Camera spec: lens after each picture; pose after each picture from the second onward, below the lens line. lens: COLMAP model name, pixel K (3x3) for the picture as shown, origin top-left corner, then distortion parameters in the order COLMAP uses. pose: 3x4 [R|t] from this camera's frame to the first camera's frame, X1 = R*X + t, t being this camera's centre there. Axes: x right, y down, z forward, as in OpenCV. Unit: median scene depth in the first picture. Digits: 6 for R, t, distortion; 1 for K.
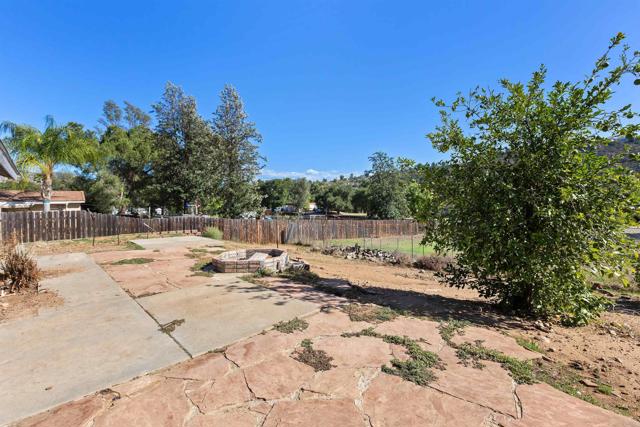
lens RADIAL K [[296.3, 0, 320.0], [0, 296.3, 213.5], [0, 0, 1]] dist [-0.000346, -0.000127]
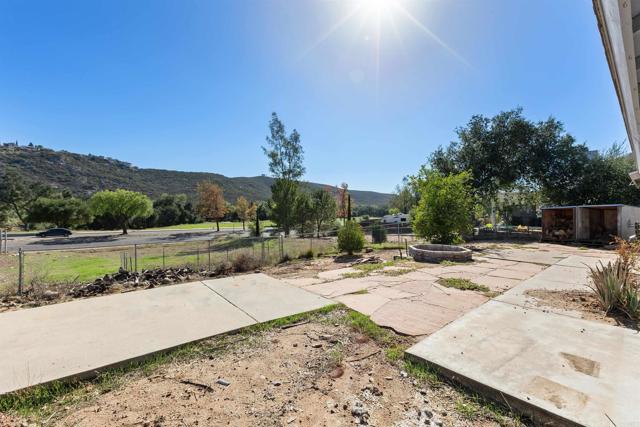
lens RADIAL K [[288.4, 0, 330.8], [0, 288.4, 212.5], [0, 0, 1]] dist [0.000090, -0.000223]
pose [[0.053443, 0.007568, 0.998542, -0.229694], [0.027894, 0.999570, -0.009069, -0.003023], [-0.998181, 0.028338, 0.053209, 0.212692]]
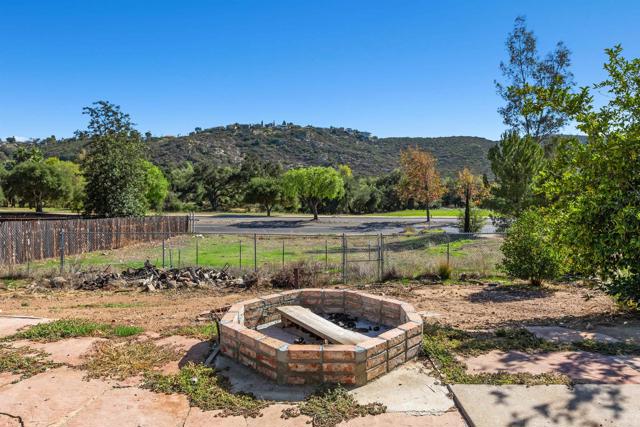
lens RADIAL K [[427.3, 0, 320.0], [0, 427.3, 213.5], [0, 0, 1]] dist [0.021580, -0.003339]
pose [[0.707988, -0.023358, 0.705838, -0.093179], [0.012043, 0.999707, 0.021003, -0.000132], [-0.706121, -0.006369, 0.708062, 0.093116]]
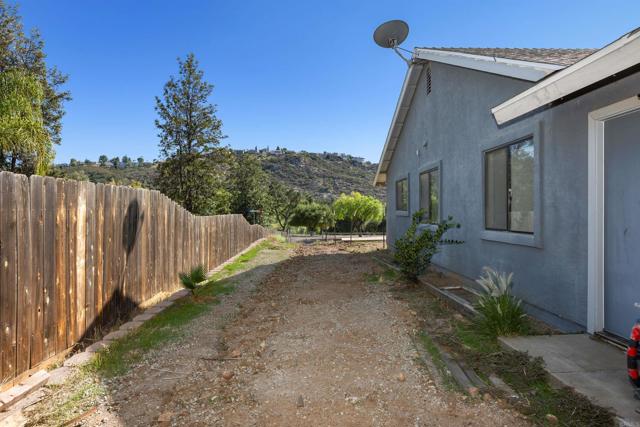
lens RADIAL K [[440.6, 0, 320.0], [0, 440.6, 213.5], [0, 0, 1]] dist [0.000071, -0.000043]
pose [[0.687605, 0.015300, 0.725924, -0.564605], [0.016835, 0.999173, -0.037006, 0.014978], [-0.725890, 0.037666, 0.686779, -0.037432]]
